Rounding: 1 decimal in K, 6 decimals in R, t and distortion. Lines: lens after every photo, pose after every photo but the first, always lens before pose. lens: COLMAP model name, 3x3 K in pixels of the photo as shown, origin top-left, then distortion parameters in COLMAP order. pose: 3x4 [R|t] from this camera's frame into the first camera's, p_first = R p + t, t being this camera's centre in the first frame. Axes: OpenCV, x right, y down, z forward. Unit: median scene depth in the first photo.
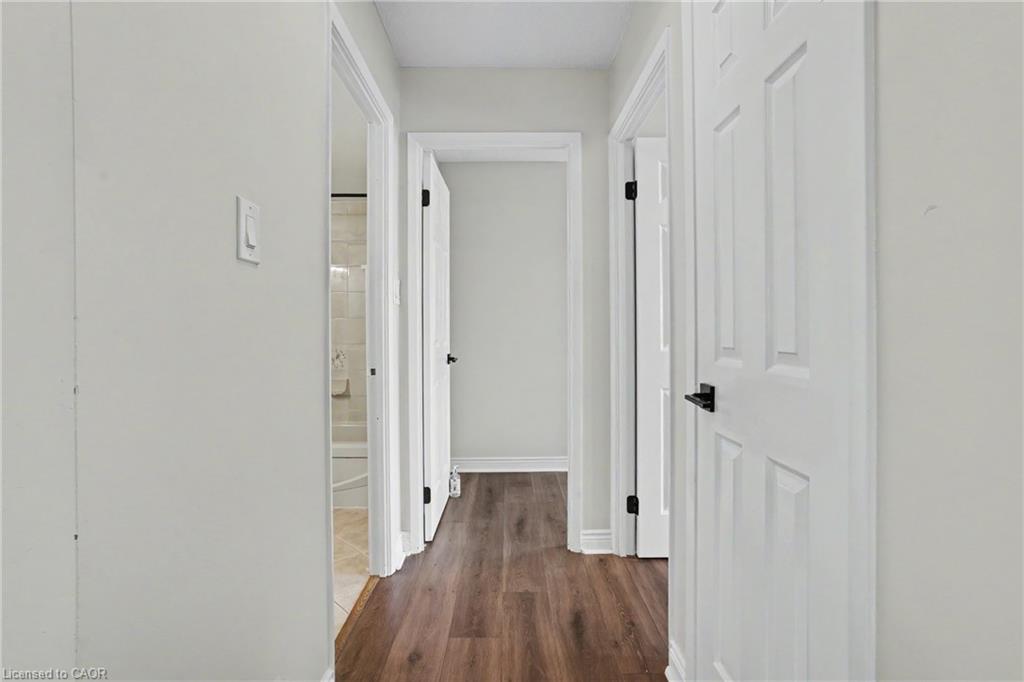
lens RADIAL K [[470.9, 0, 513.3], [0, 470.9, 338.8], [0, 0, 1]] dist [-0.026684, 0.001162]
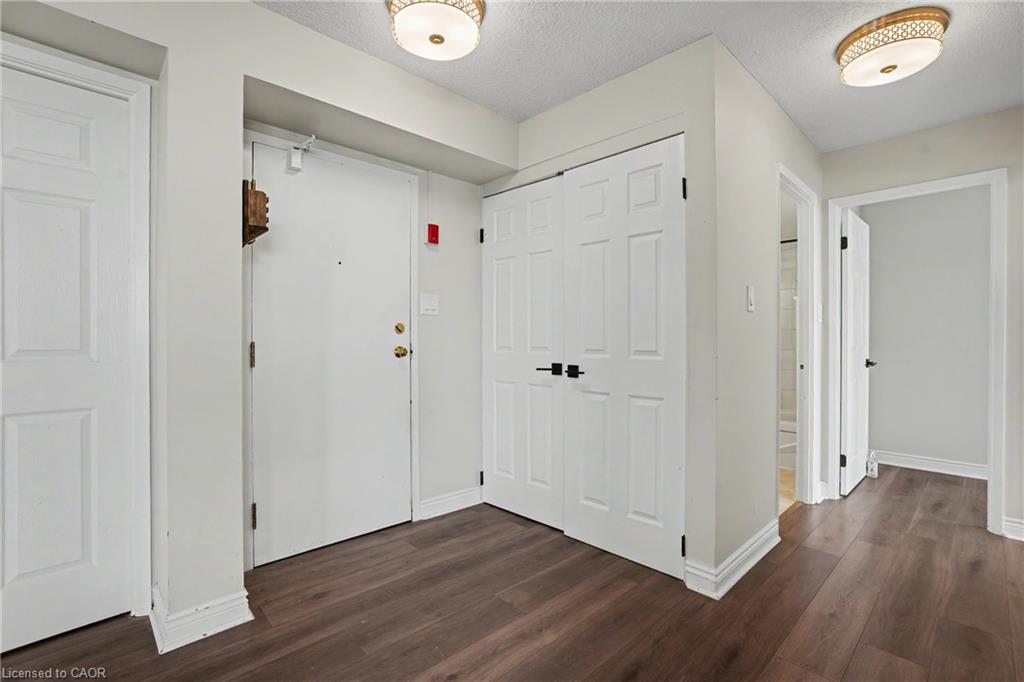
lens RADIAL K [[470.9, 0, 508.5], [0, 470.9, 357.7], [0, 0, 1]] dist [-0.026684, 0.001162]
pose [[0.674976, 0.007394, -0.737802, 0.153297], [-0.007937, 0.999965, 0.002761, 0.038952], [0.737797, 0.003993, 0.675011, -0.634642]]
